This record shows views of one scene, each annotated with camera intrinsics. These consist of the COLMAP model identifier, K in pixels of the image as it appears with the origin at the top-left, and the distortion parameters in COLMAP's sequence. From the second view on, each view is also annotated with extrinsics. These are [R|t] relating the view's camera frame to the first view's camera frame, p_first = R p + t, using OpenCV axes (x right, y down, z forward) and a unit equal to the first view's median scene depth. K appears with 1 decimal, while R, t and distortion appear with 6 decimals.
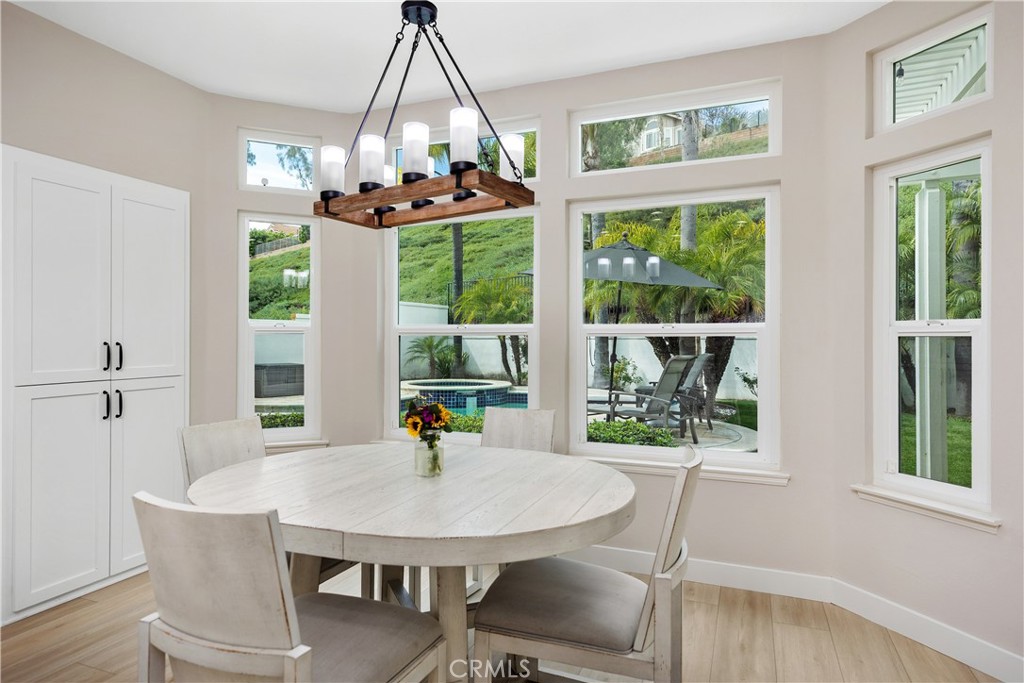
lens RADIAL K [[585.3, 0, 509.7], [0, 585.3, 341.2], [0, 0, 1]] dist [0.001654, 0.000101]
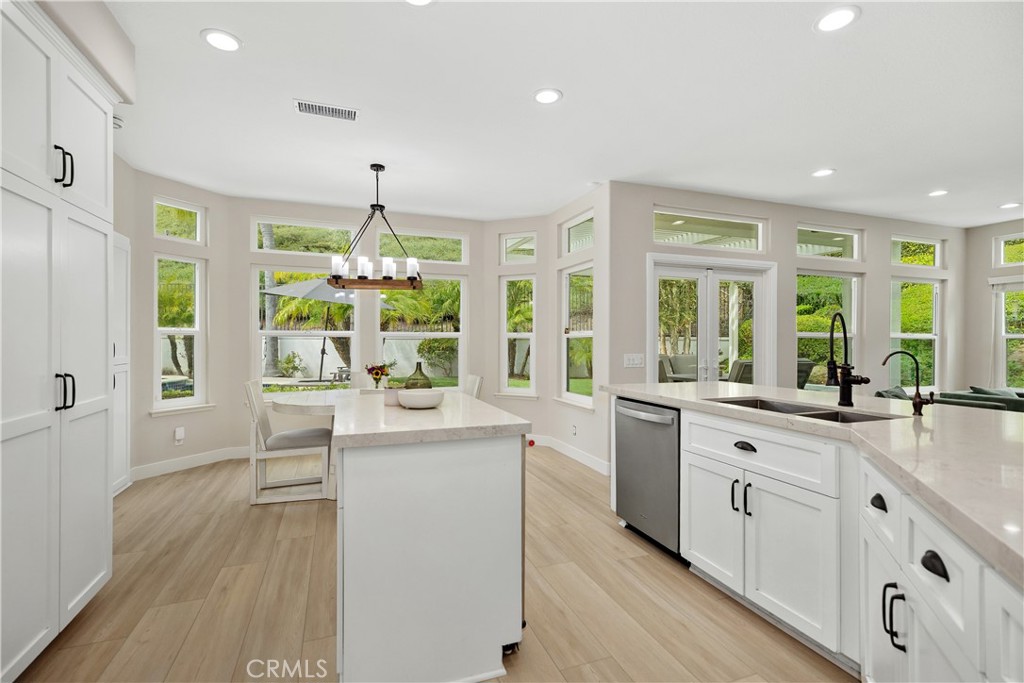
lens RADIAL K [[469.2, 0, 511.7], [0, 469.2, 341.5], [0, 0, 1]] dist [0.012733, 0.000699]
pose [[0.733208, -0.002946, 0.679999, -0.169593], [0.001762, 0.999995, 0.002433, 0.000774], [-0.680003, -0.000586, 0.733209, -0.133045]]
